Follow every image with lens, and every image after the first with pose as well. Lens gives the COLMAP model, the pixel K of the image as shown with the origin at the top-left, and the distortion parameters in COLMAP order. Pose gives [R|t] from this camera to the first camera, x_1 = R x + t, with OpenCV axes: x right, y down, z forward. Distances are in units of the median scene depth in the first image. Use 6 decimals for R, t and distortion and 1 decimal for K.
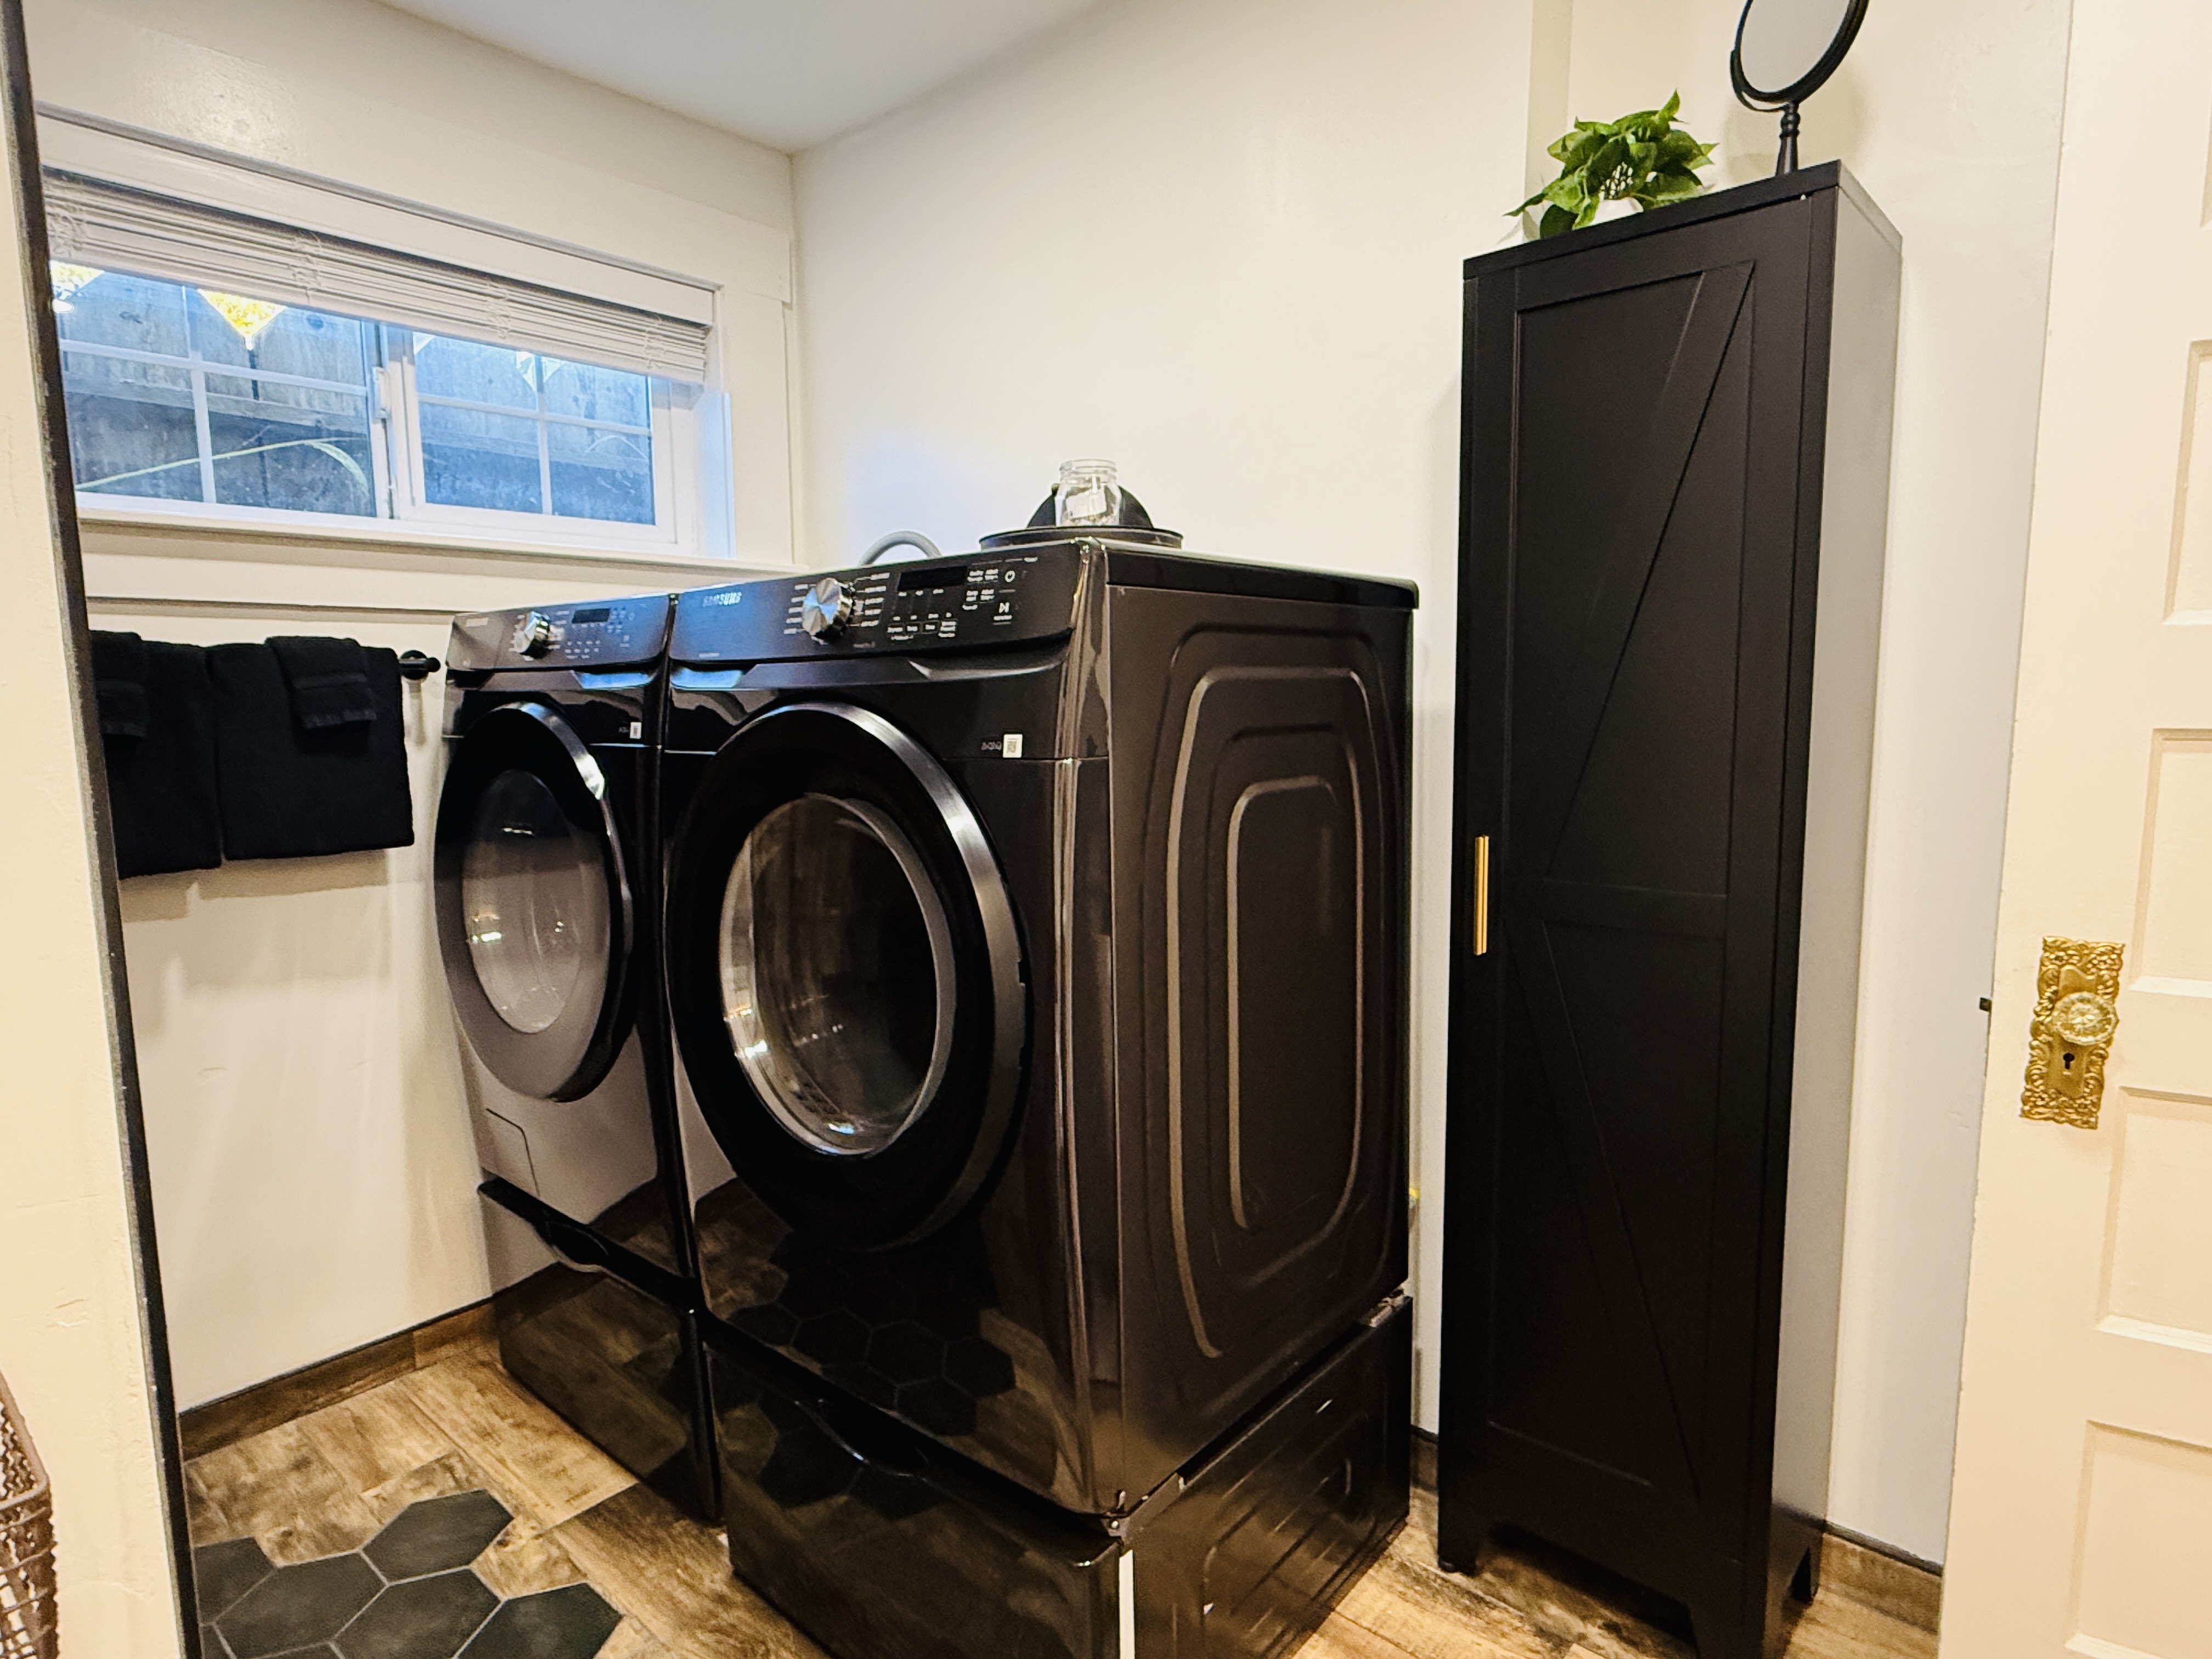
lens RADIAL K [[1221.0, 0, 1091.3], [0, 1221.0, 832.8], [0, 0, 1]] dist [-0.001333, 0.000352]
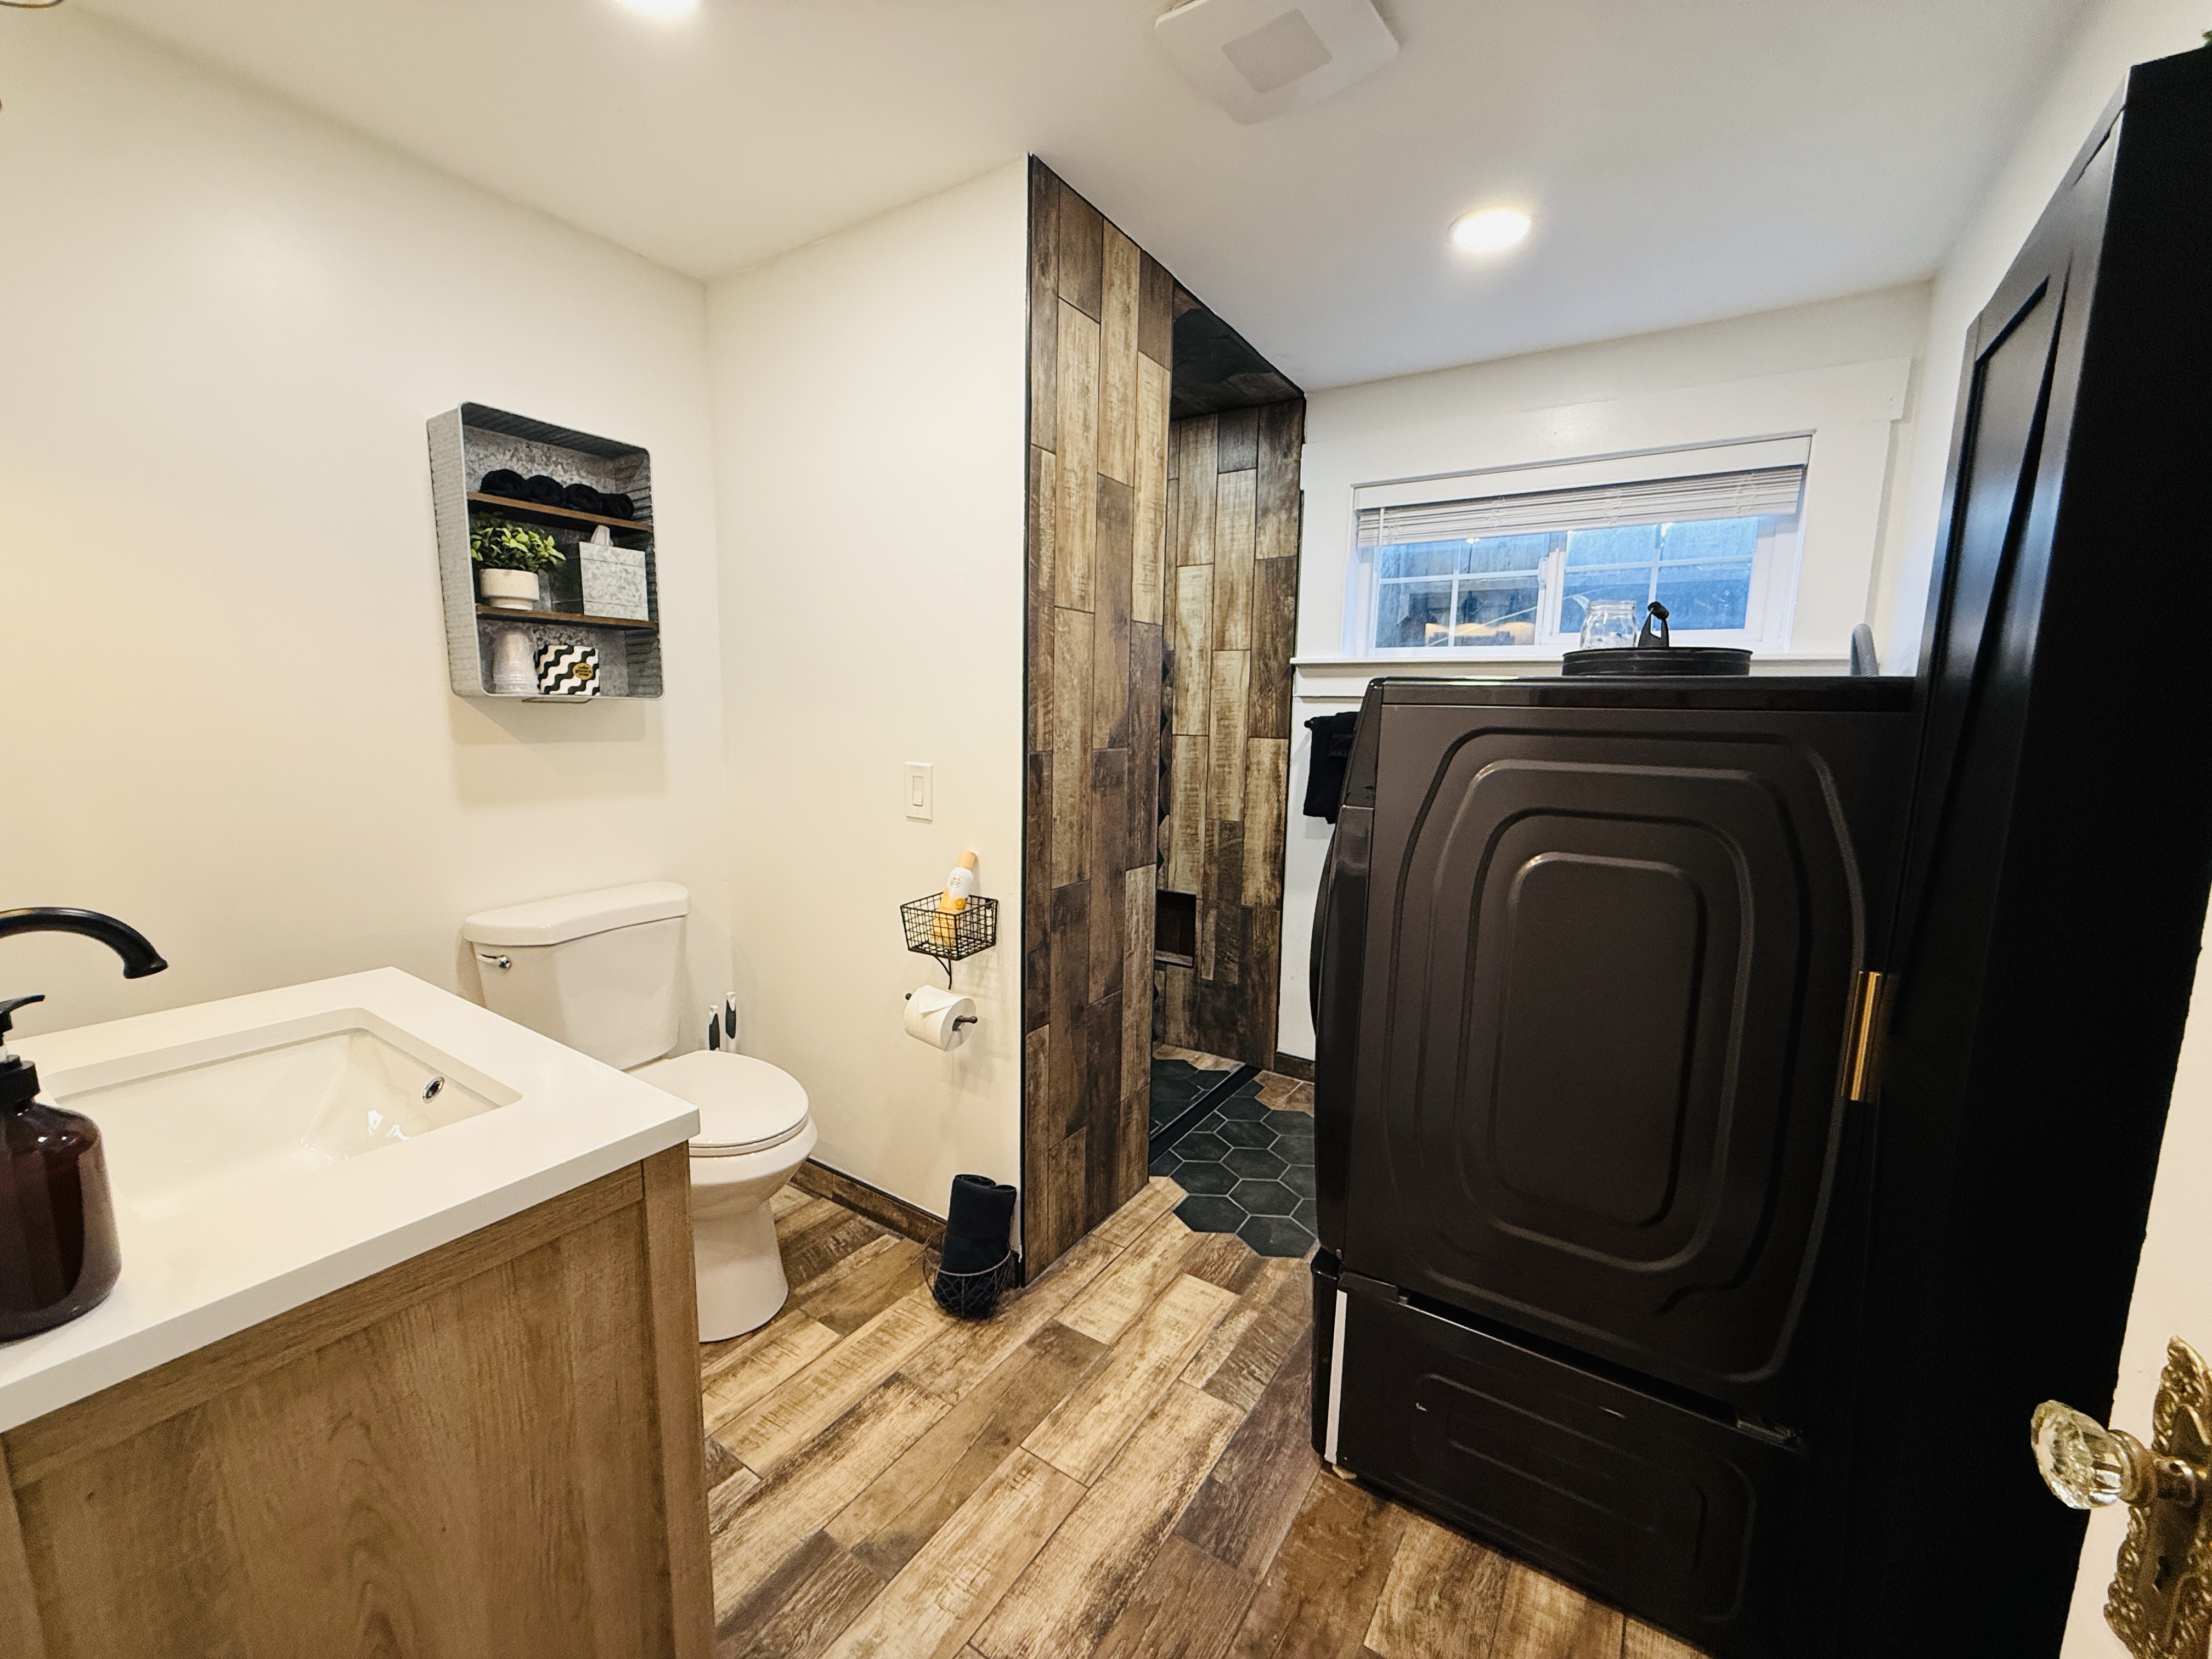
lens RADIAL K [[878.2, 0, 1101.3], [0, 878.2, 829.3], [0, 0, 1]] dist [-0.000421, 0.000514]
pose [[0.139072, 0.135850, -0.980920, 0.650014], [-0.152531, 0.981664, 0.114327, -0.055592], [0.978465, 0.133721, 0.157243, 0.265317]]
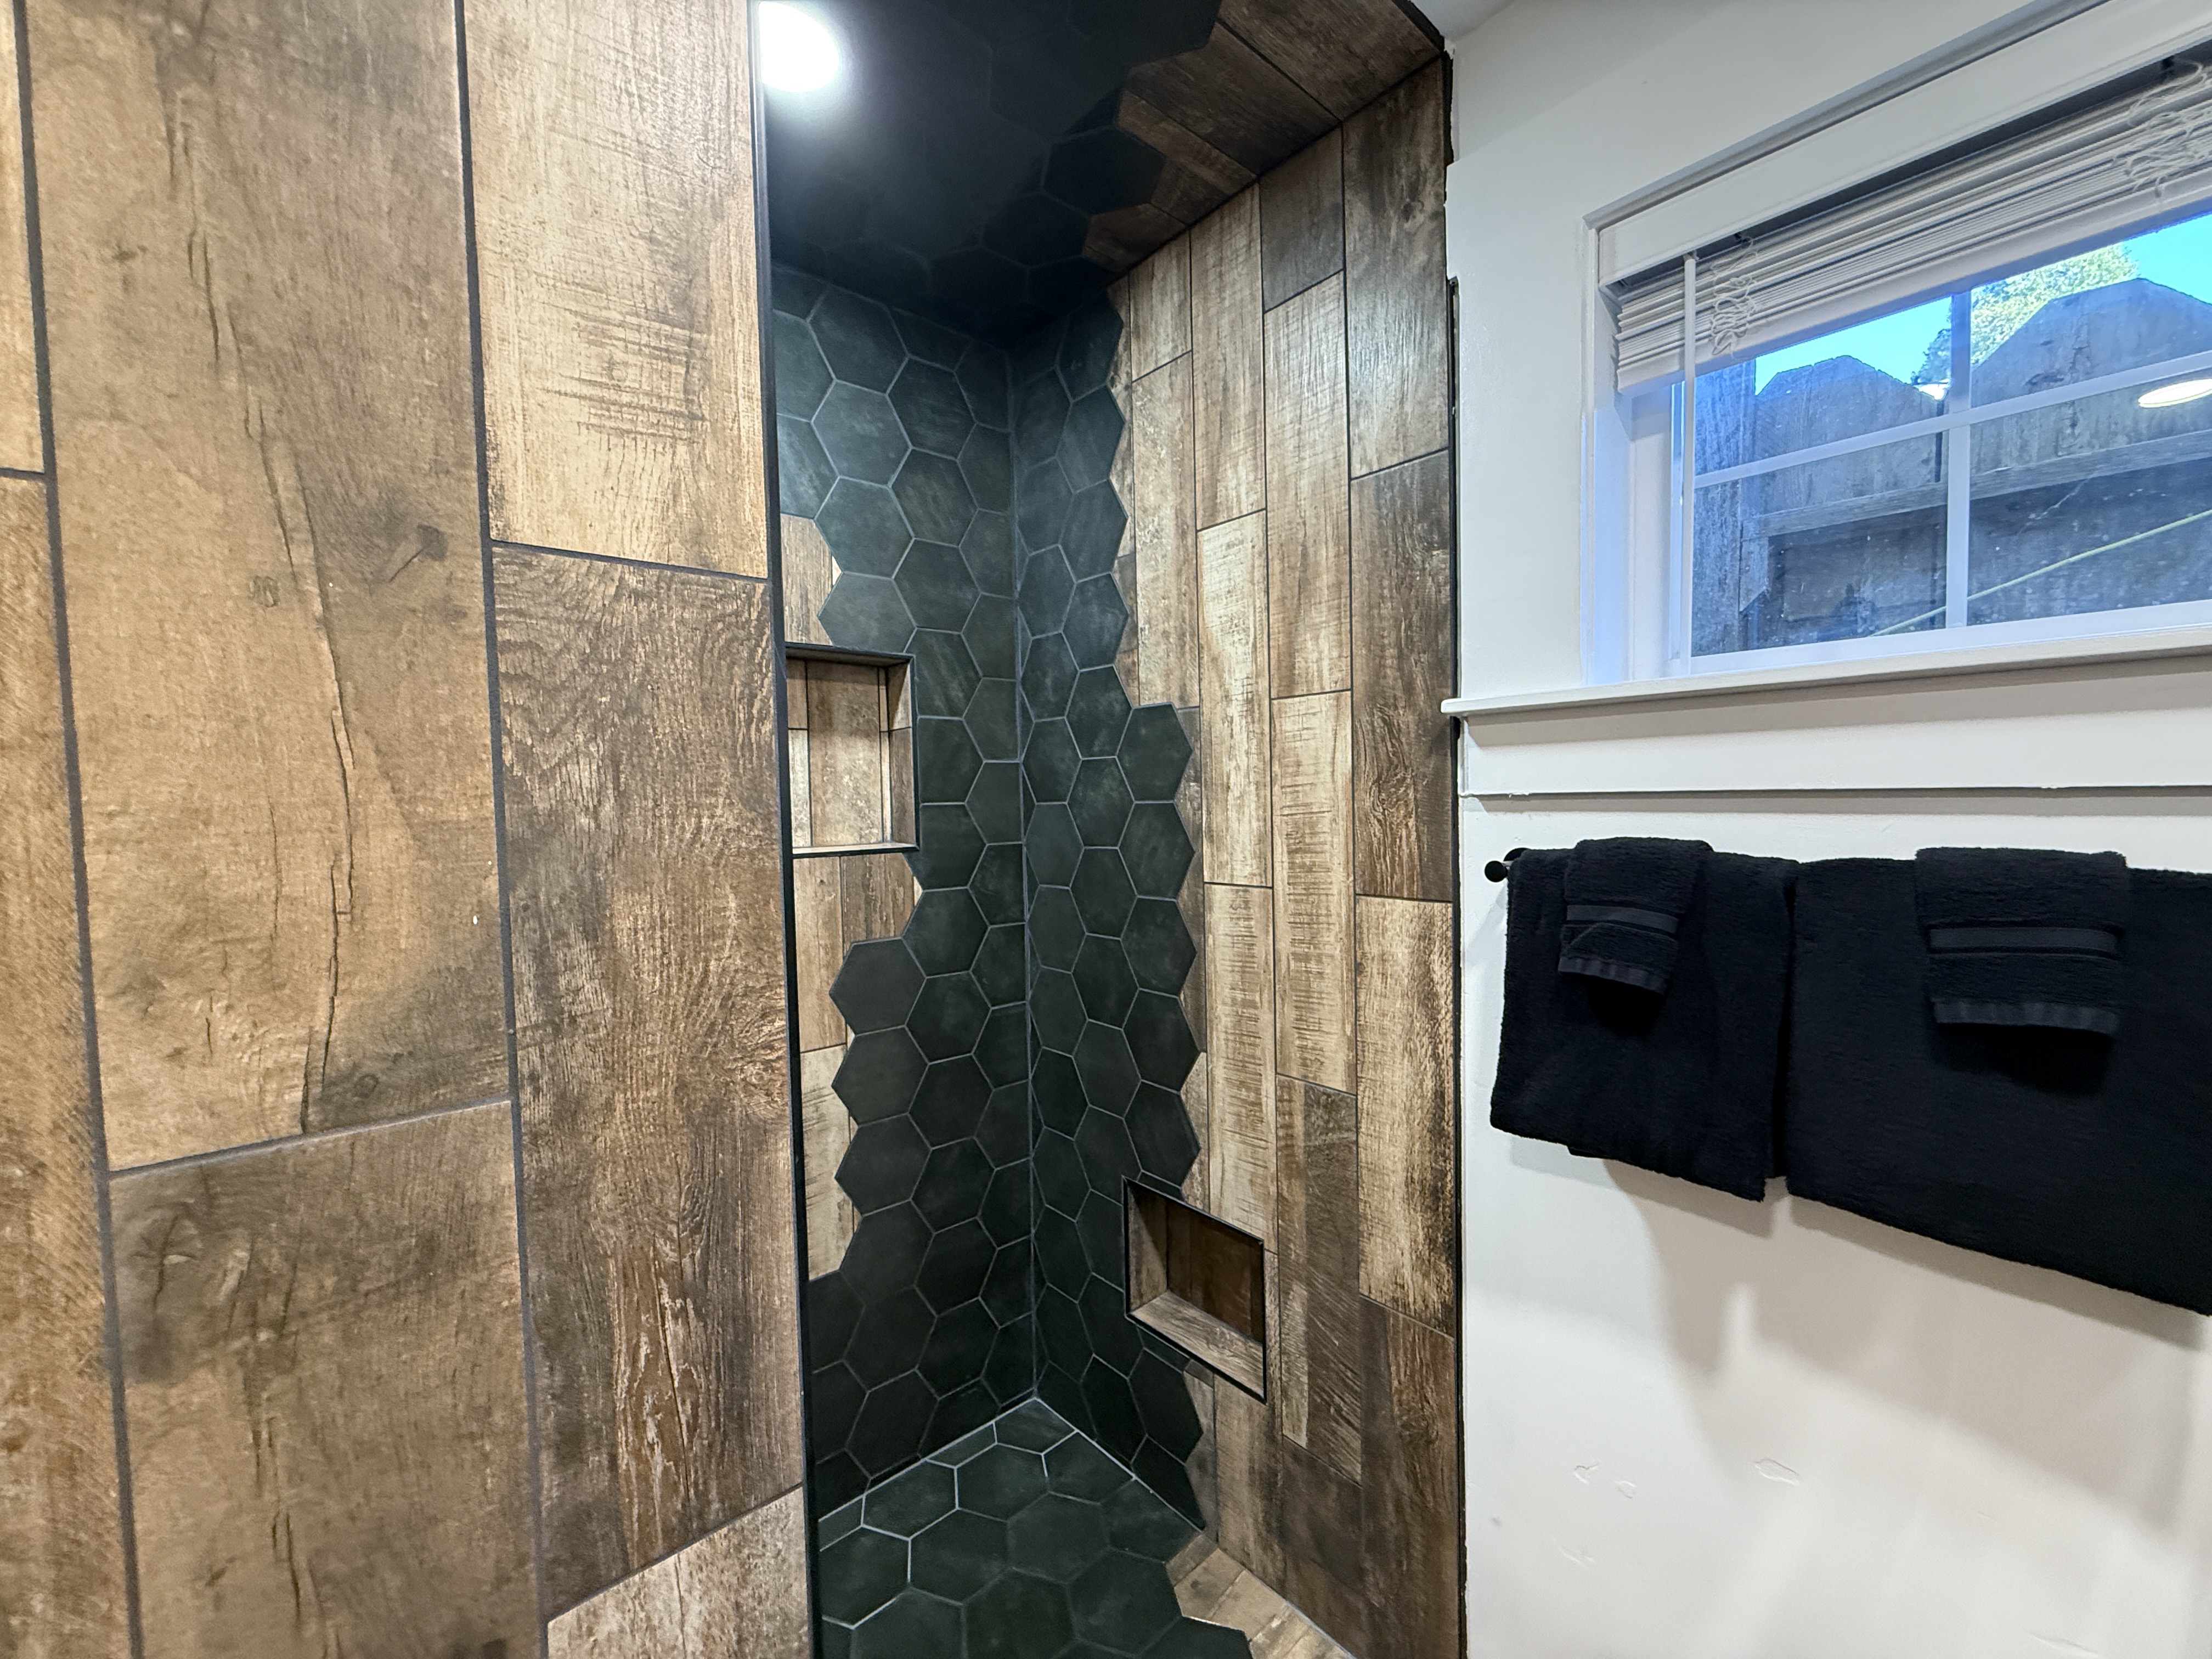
lens RADIAL K [[878.2, 0, 1101.3], [0, 878.2, 829.3], [0, 0, 1]] dist [-0.000421, 0.000514]
pose [[-0.135439, 0.040074, -0.989975, -0.197769], [-0.113576, 0.991967, 0.055693, -0.141485], [0.984254, 0.119980, -0.129800, 0.638037]]
